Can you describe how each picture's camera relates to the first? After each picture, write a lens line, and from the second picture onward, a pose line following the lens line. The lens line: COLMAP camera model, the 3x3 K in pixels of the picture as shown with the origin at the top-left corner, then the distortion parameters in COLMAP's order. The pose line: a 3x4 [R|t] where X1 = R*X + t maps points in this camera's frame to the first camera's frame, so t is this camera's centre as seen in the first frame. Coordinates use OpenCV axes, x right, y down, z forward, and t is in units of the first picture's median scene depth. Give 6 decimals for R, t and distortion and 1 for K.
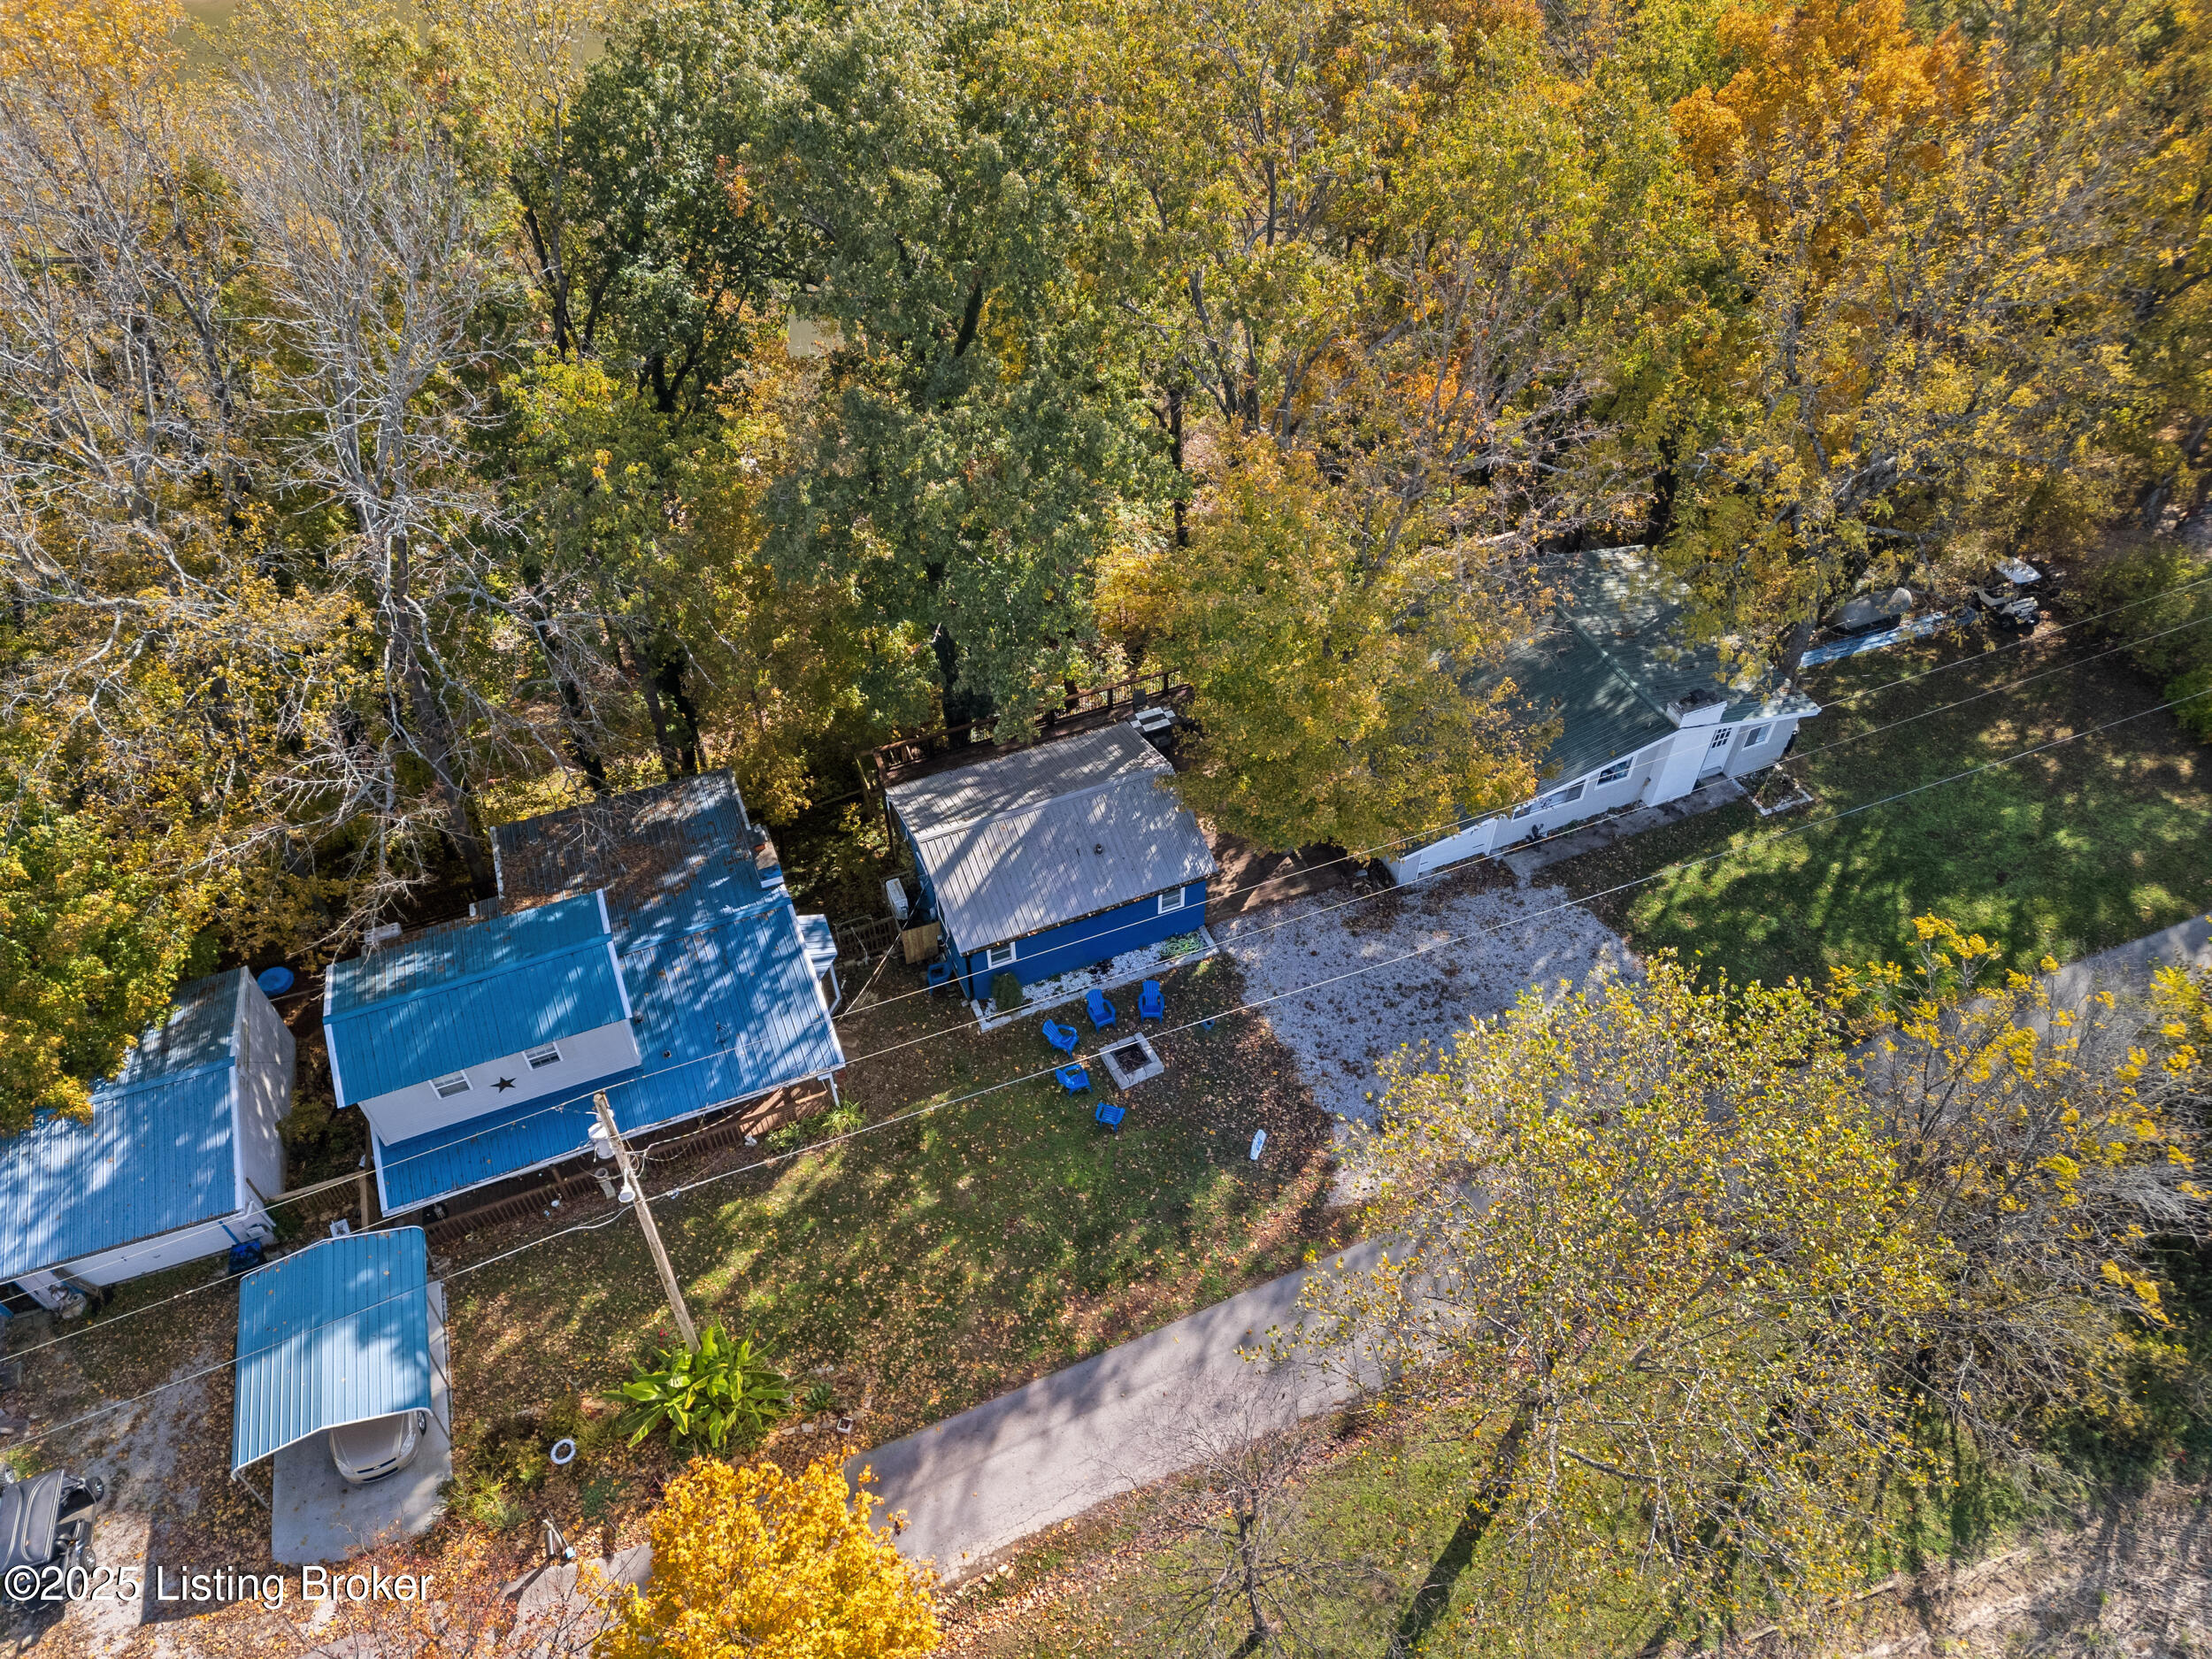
lens RADIAL K [[1541.7, 0, 1117.9], [0, 1541.7, 833.4], [0, 0, 1]] dist [0.082137, -0.078360]
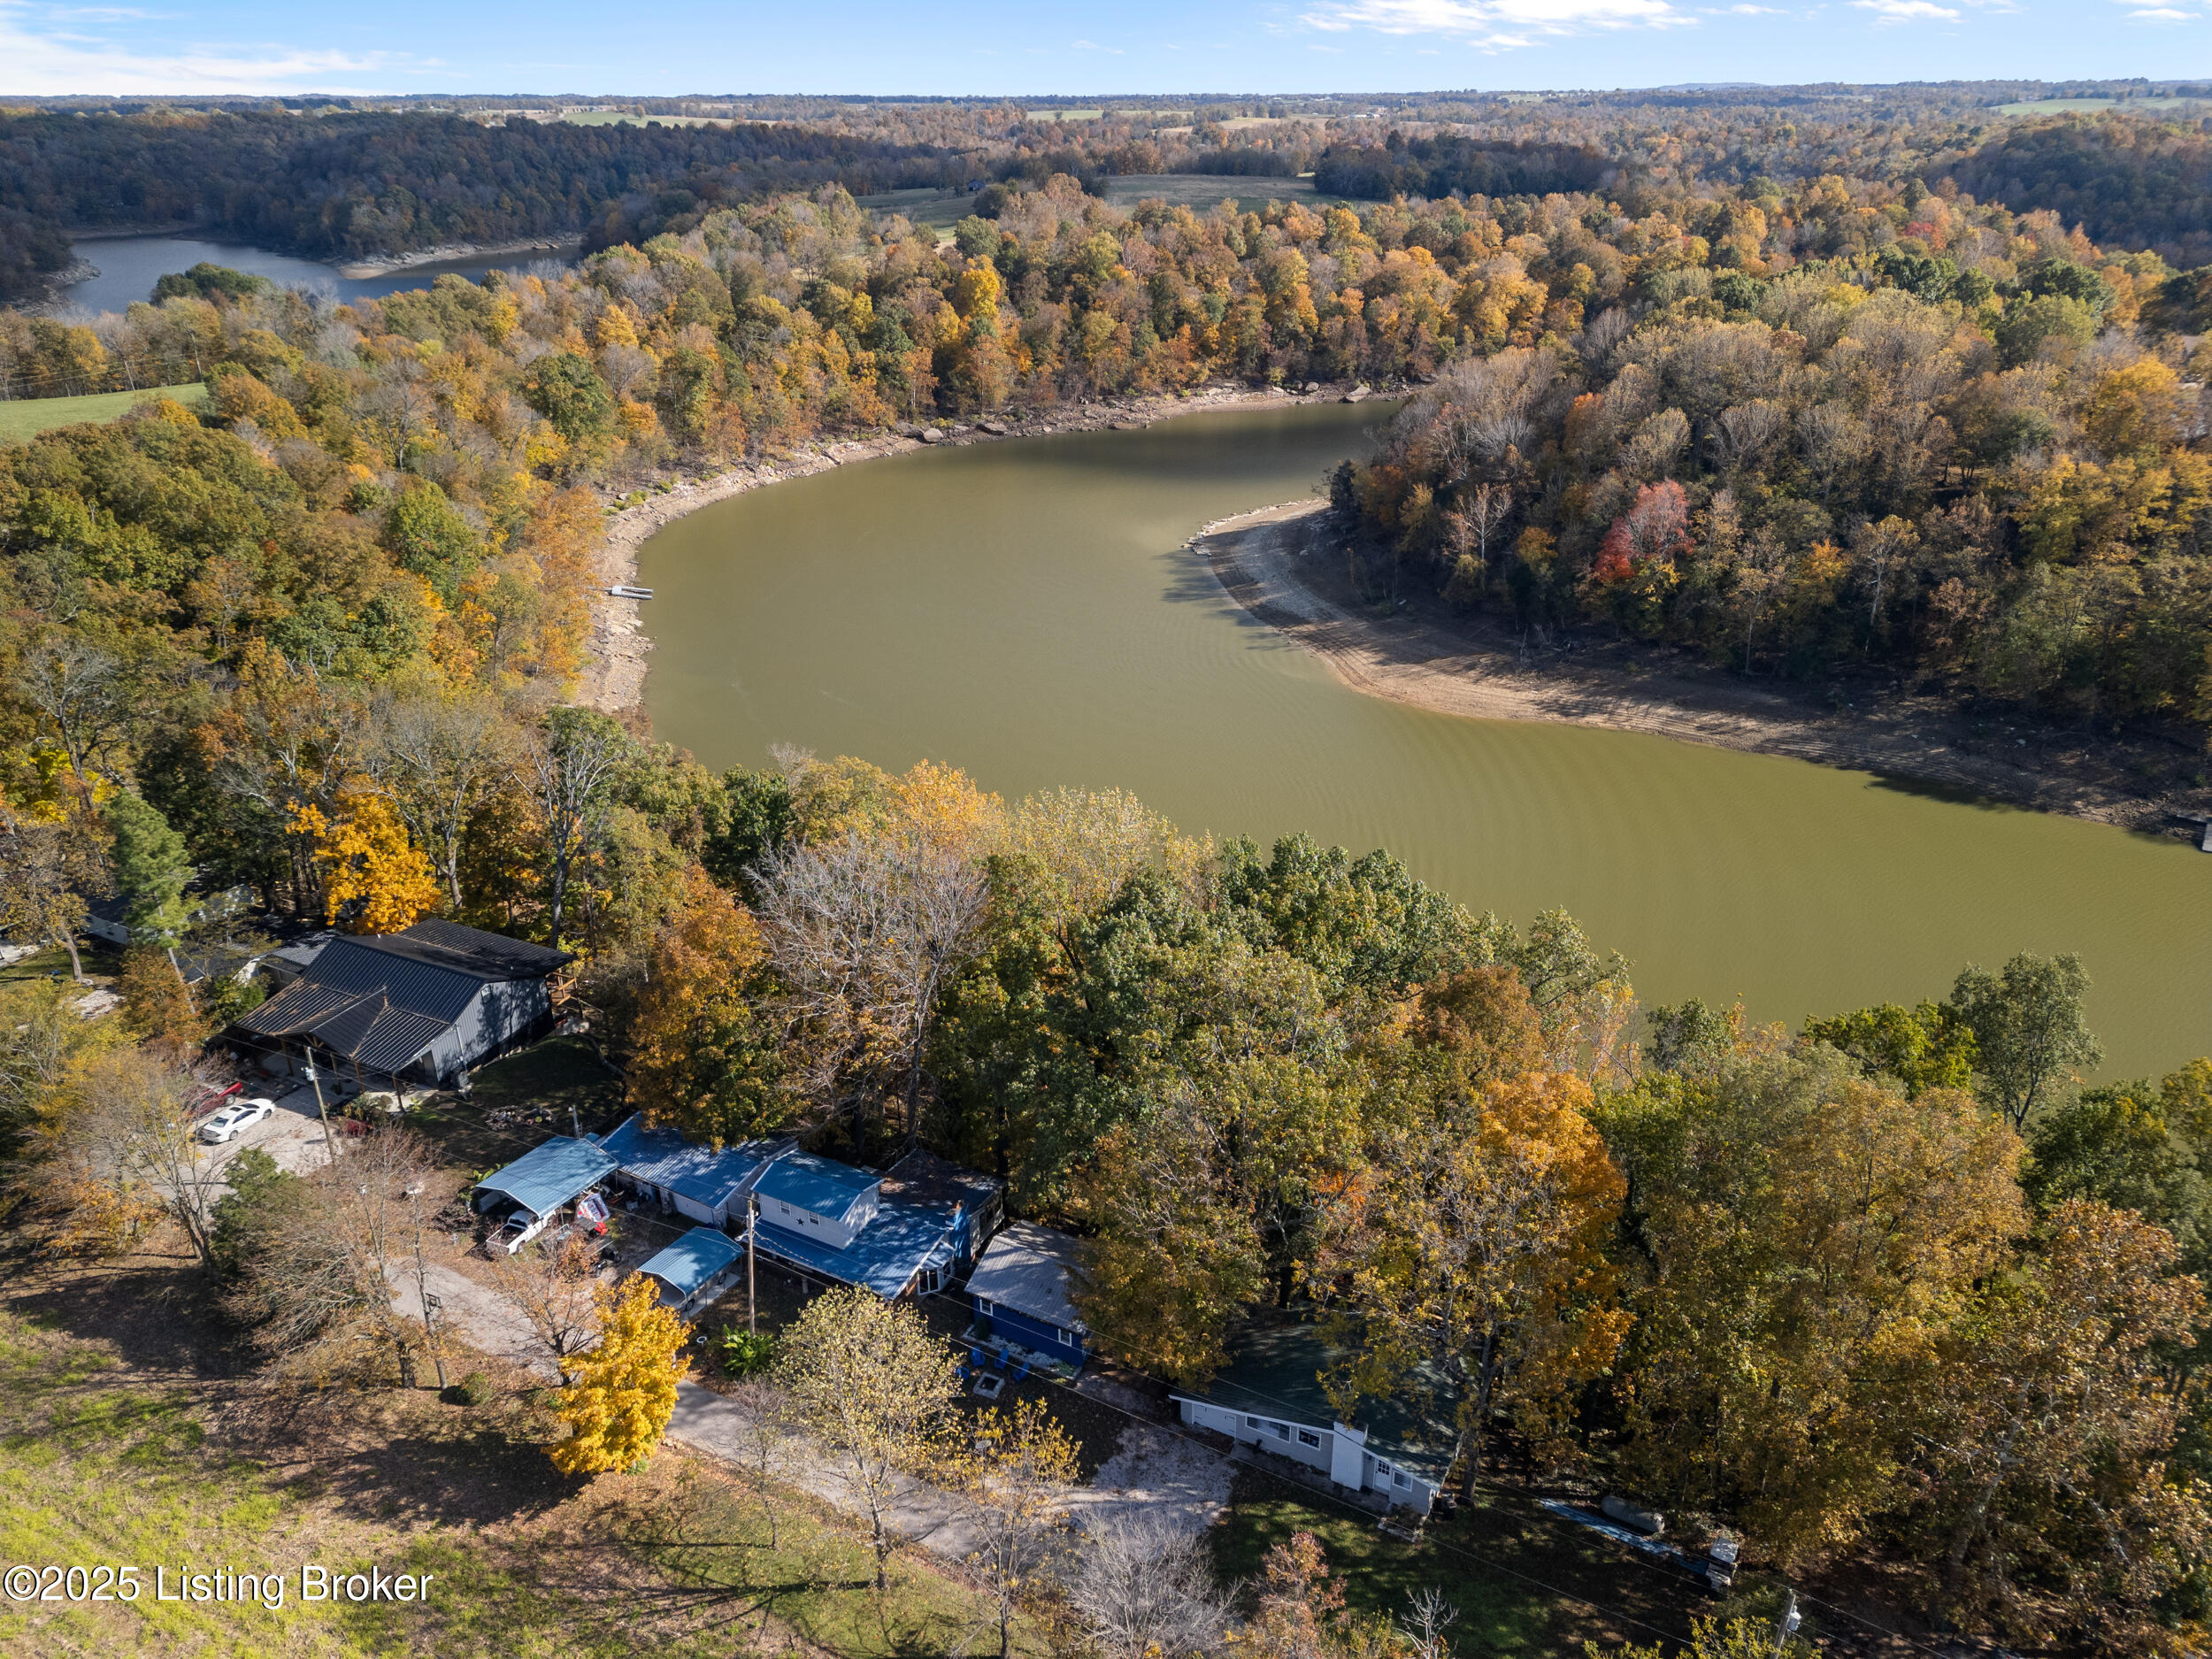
lens RADIAL K [[1541.7, 0, 1117.9], [0, 1541.7, 833.4], [0, 0, 1]] dist [0.082137, -0.078360]
pose [[0.644617, 0.330611, -0.689322, 1.277470], [-0.560209, 0.817825, -0.131635, -0.268056], [0.520225, 0.471018, 0.712395, -0.694042]]
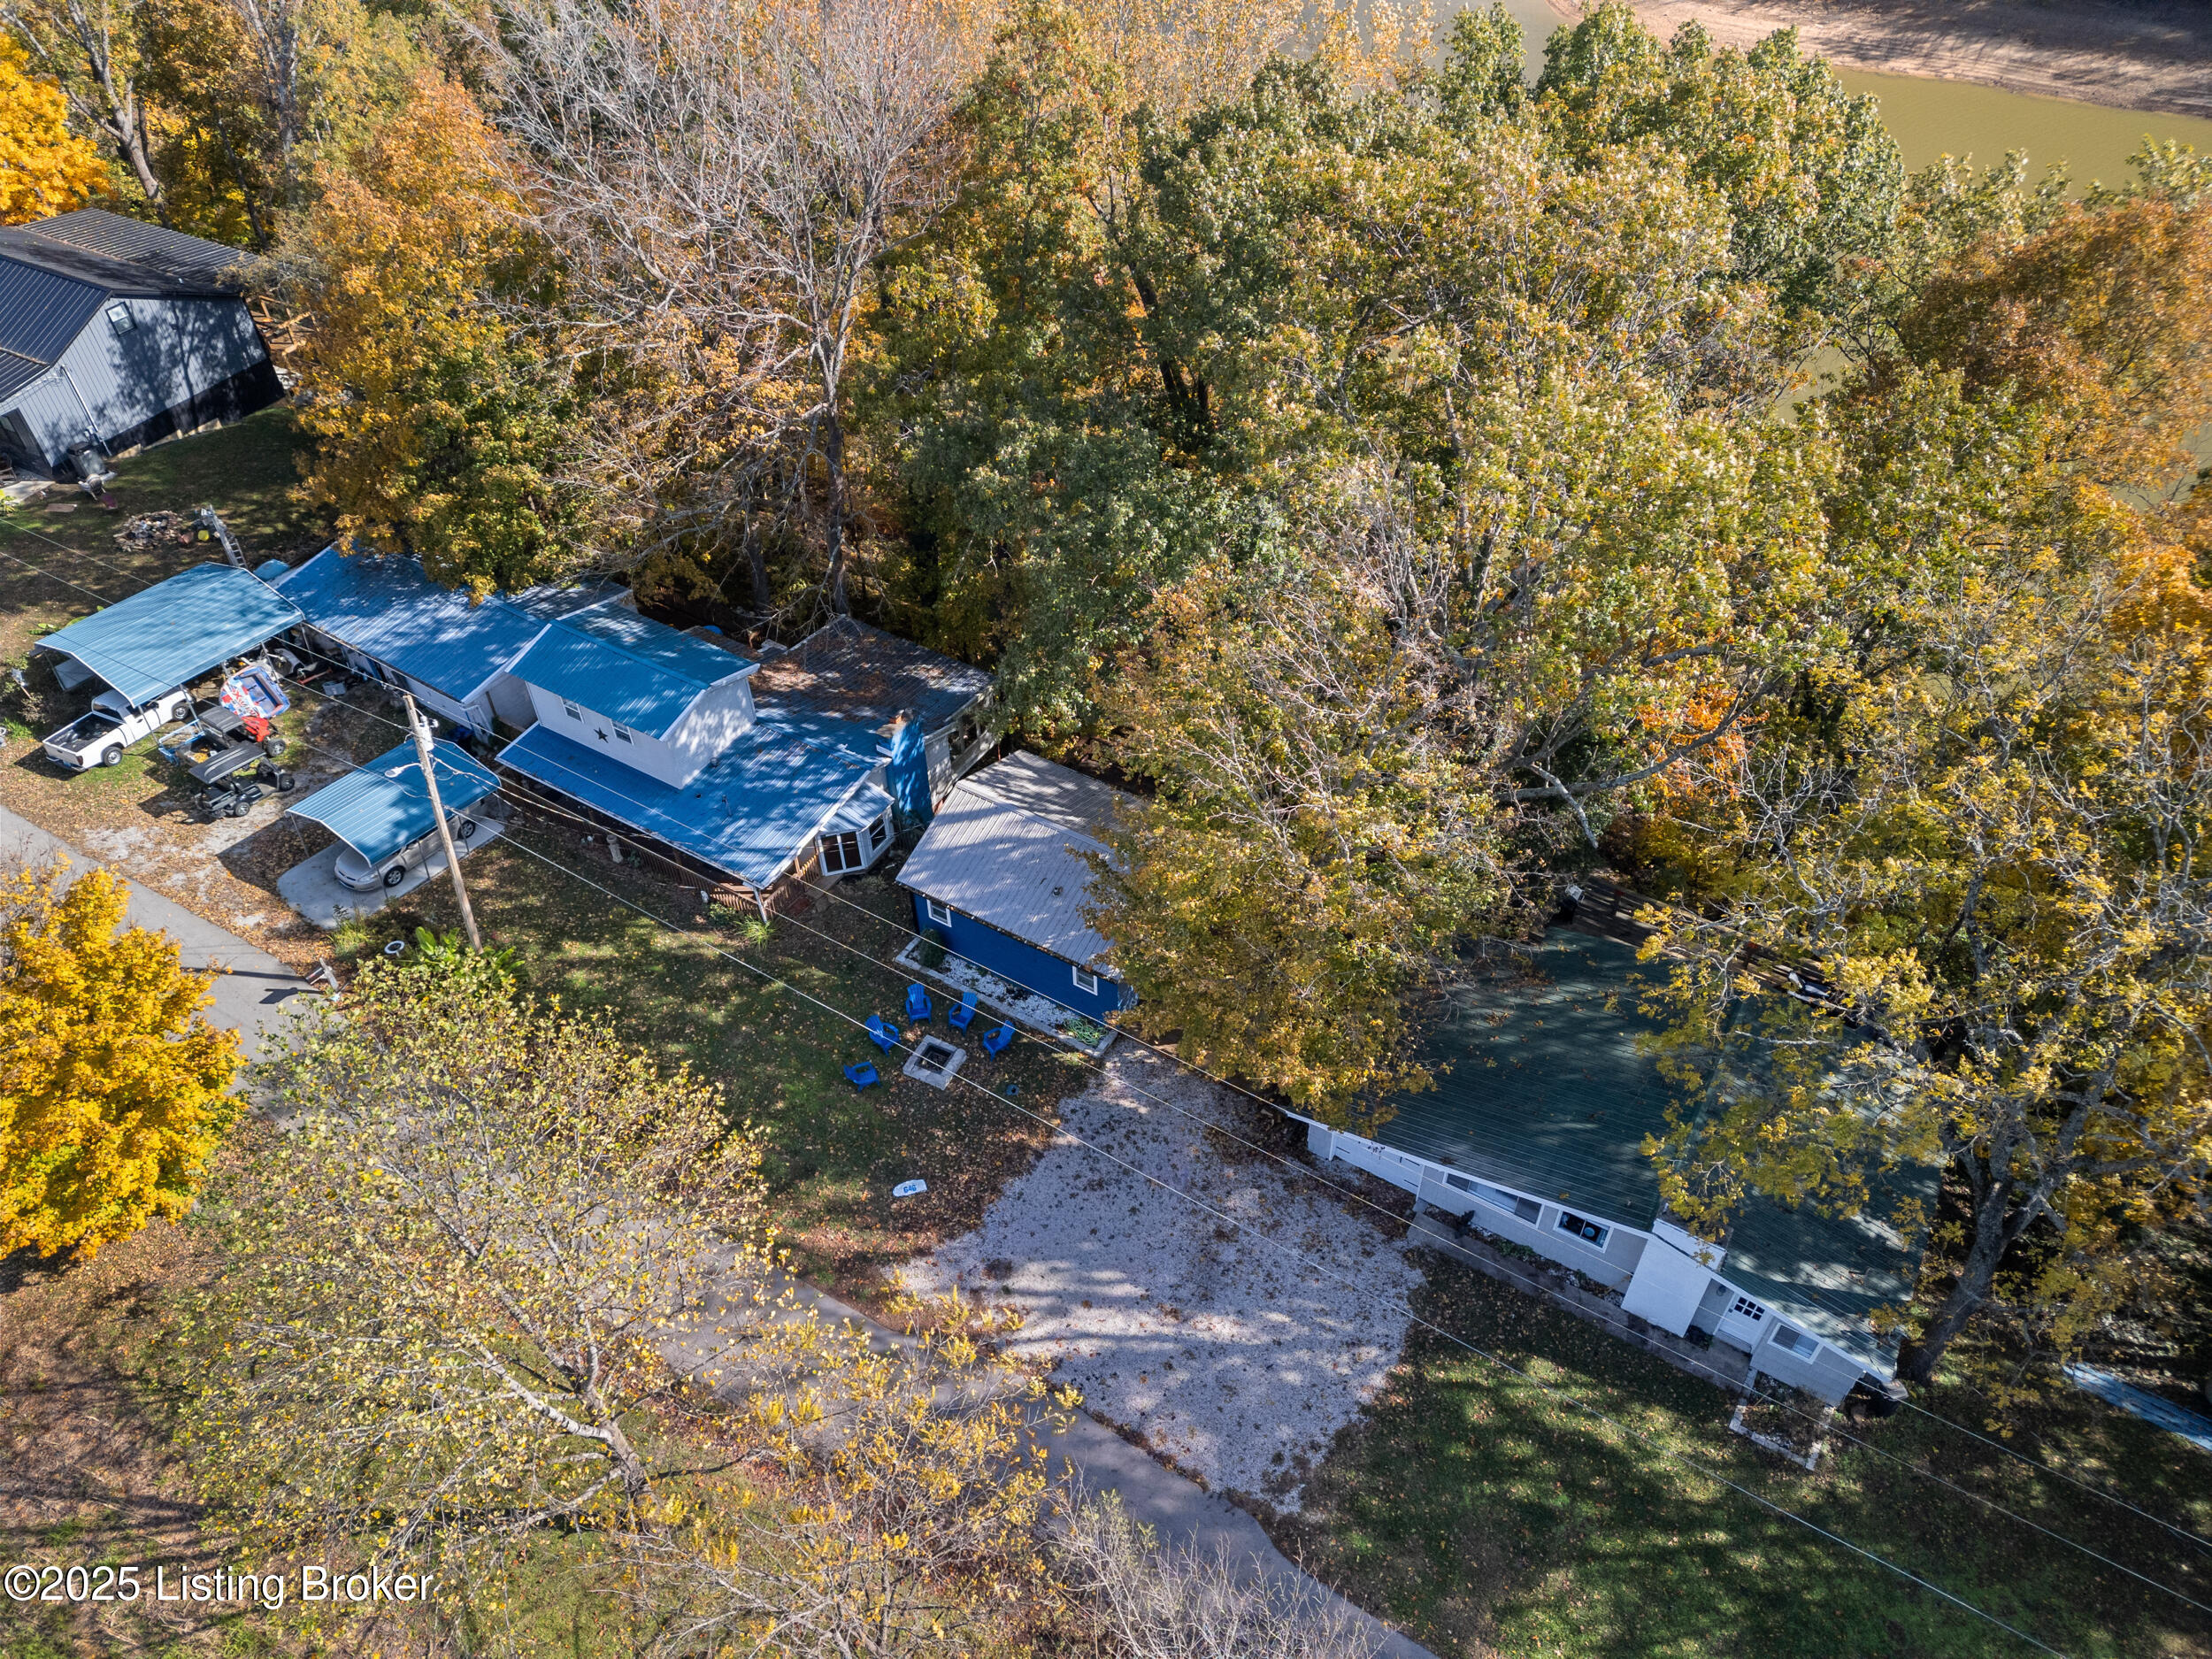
lens RADIAL K [[1541.7, 0, 1117.9], [0, 1541.7, 833.4], [0, 0, 1]] dist [0.082137, -0.078360]
pose [[0.590868, 0.557729, -0.582936, 0.601461], [-0.584913, 0.793801, 0.166604, -0.219635], [0.555655, 0.242525, 0.795254, 0.206580]]
